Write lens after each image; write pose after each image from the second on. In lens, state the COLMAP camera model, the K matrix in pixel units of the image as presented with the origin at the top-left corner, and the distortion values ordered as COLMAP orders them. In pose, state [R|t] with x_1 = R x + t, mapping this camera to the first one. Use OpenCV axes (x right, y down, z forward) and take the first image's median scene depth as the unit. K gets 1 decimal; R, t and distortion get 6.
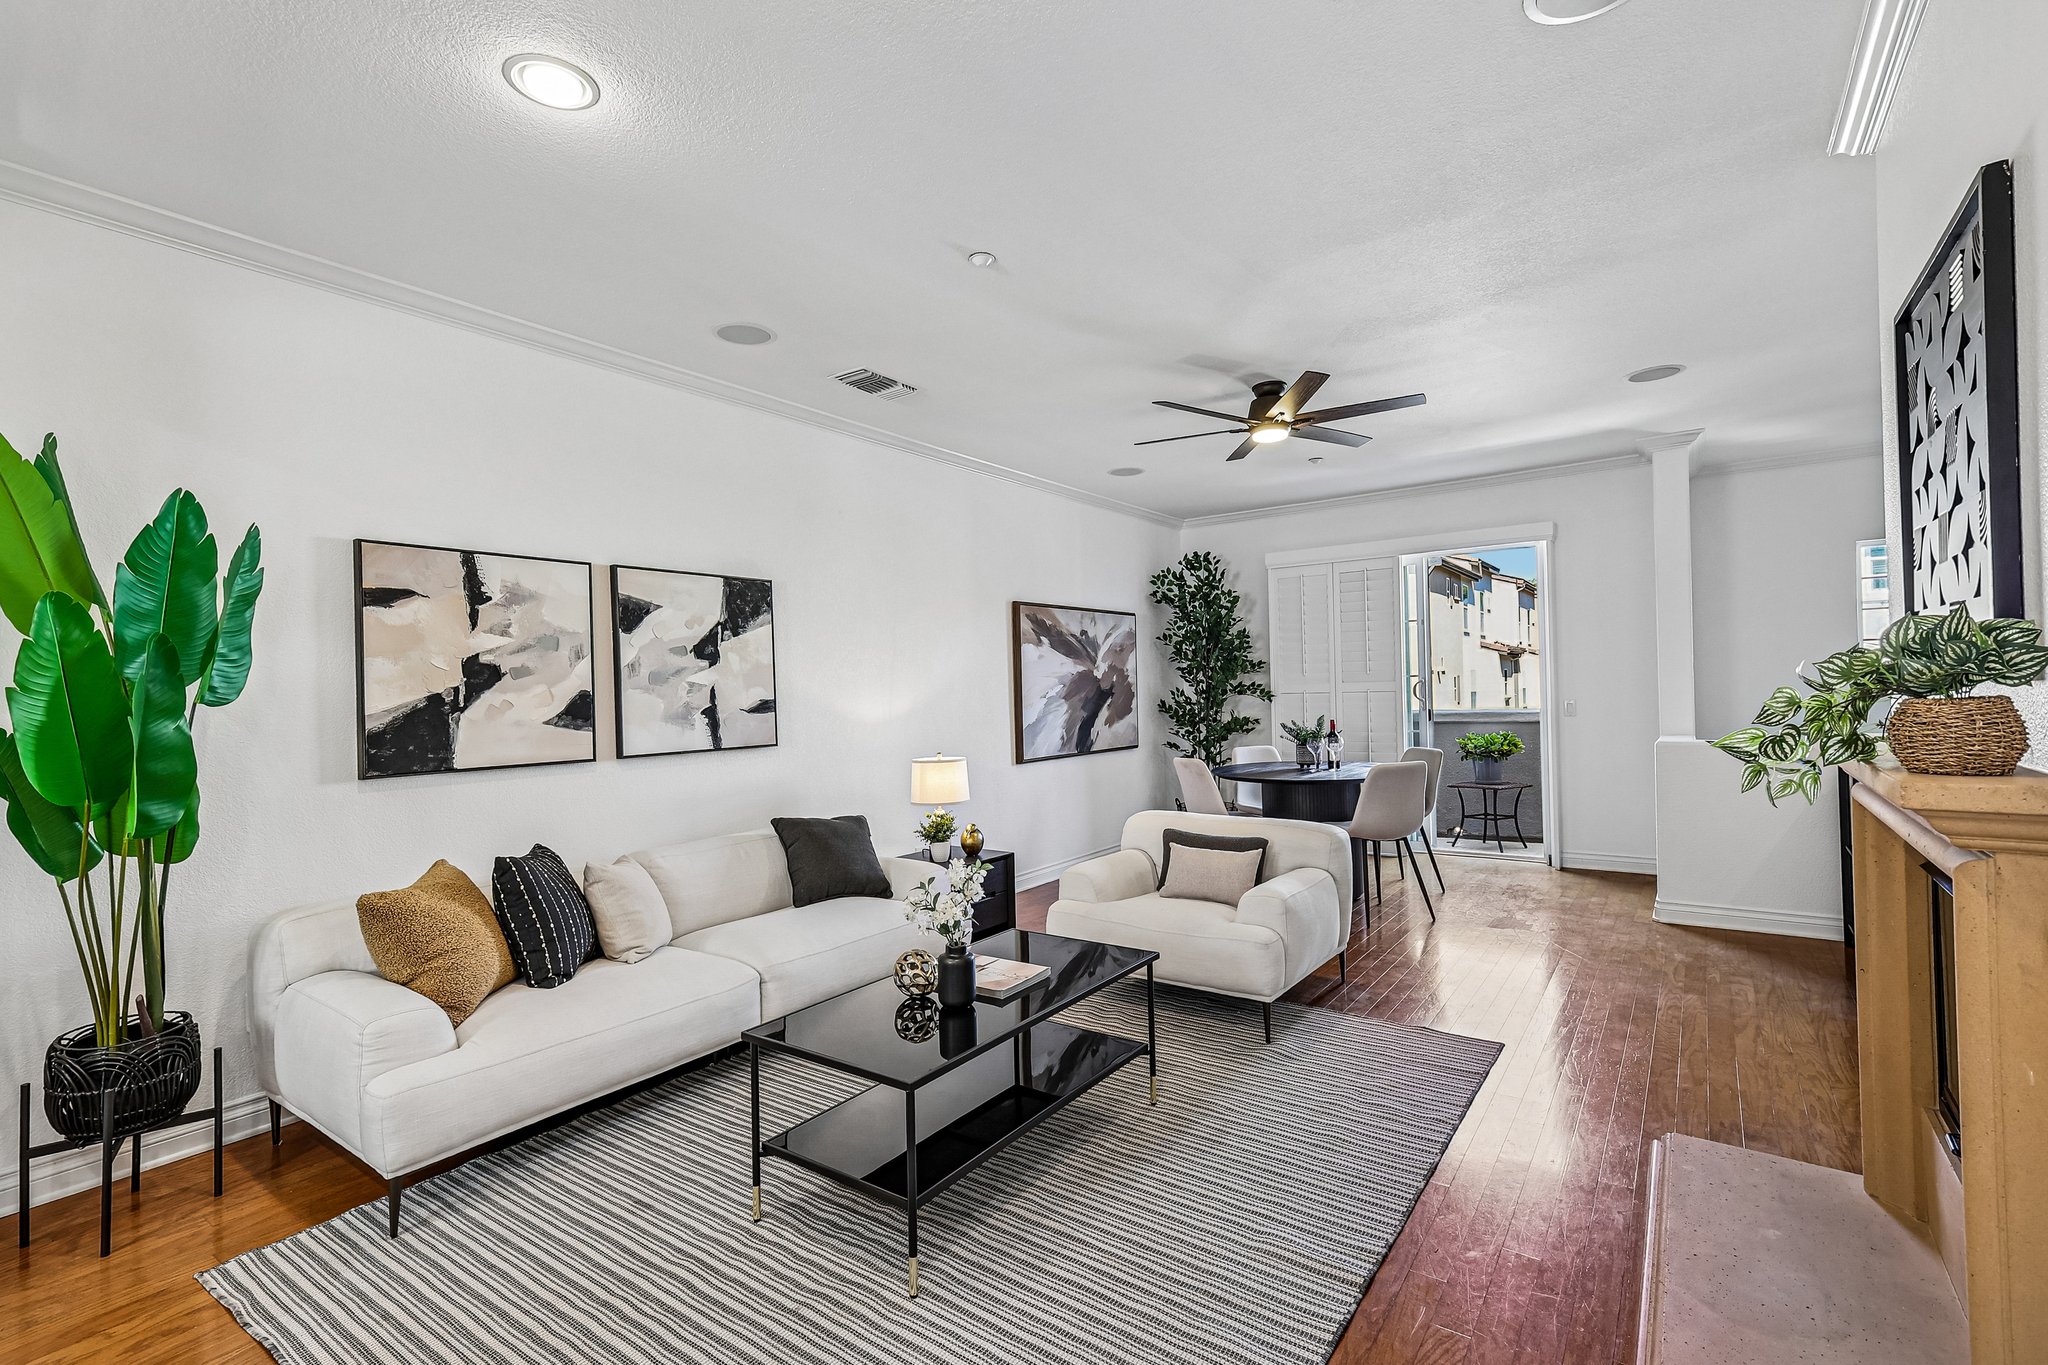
lens RADIAL K [[927.0, 0, 1020.2], [0, 927.0, 683.1], [0, 0, 1]] dist [0.005671, 0.000487]
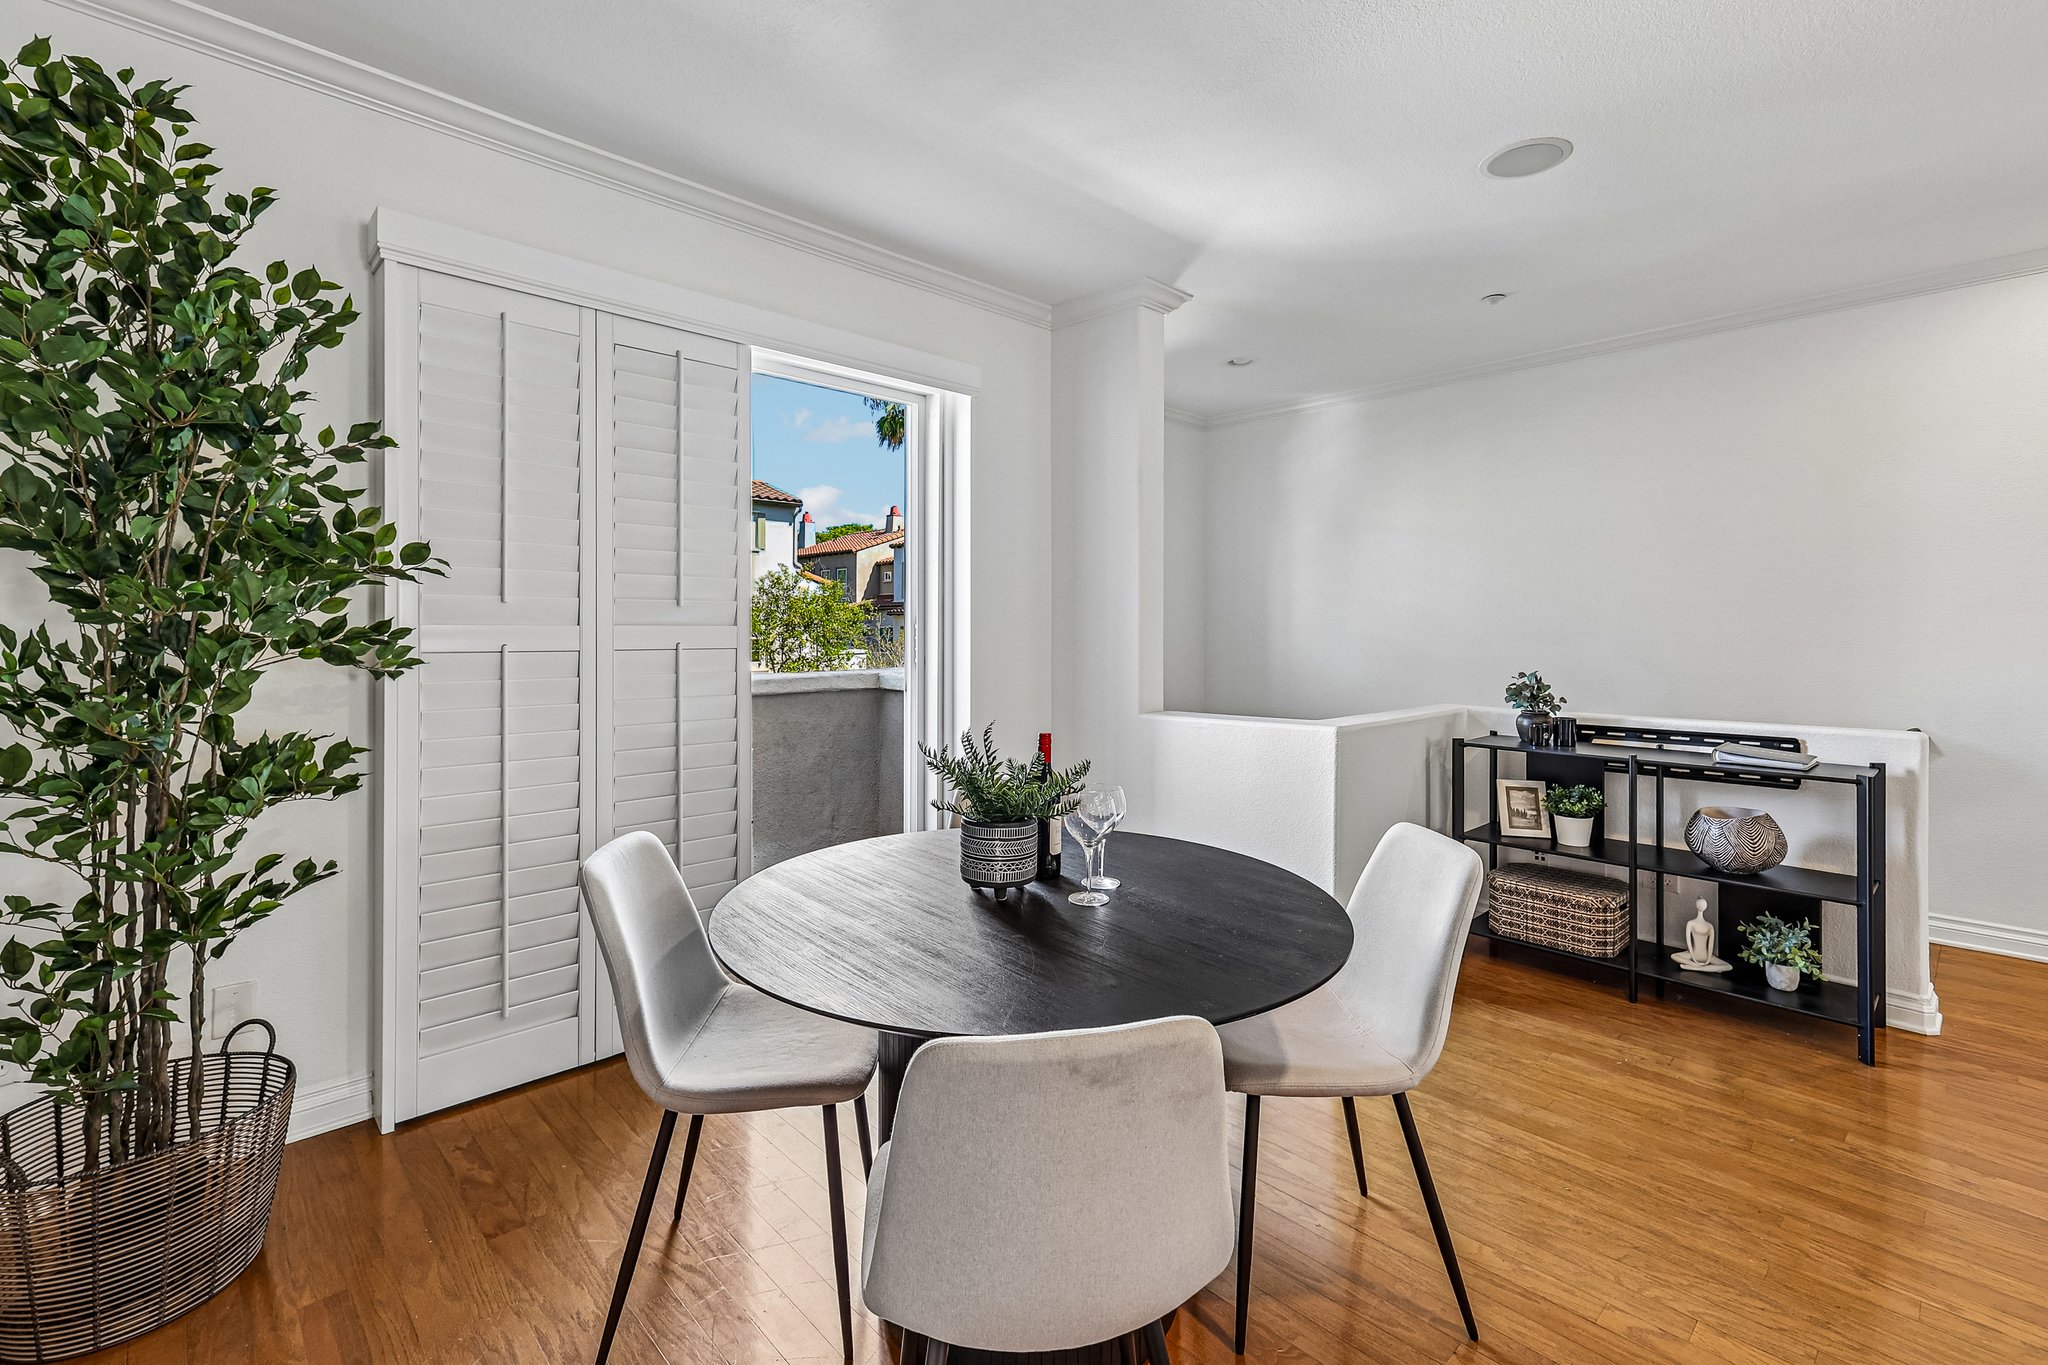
lens RADIAL K [[919.8, 0, 1043.1], [0, 919.8, 629.9], [0, 0, 1]] dist [0.004685, 0.000696]
pose [[0.178980, 0.026848, 0.983486, 0.003130], [-0.016458, 0.999569, -0.024292, 0.012564], [-0.983715, -0.011839, 0.179345, 1.267309]]
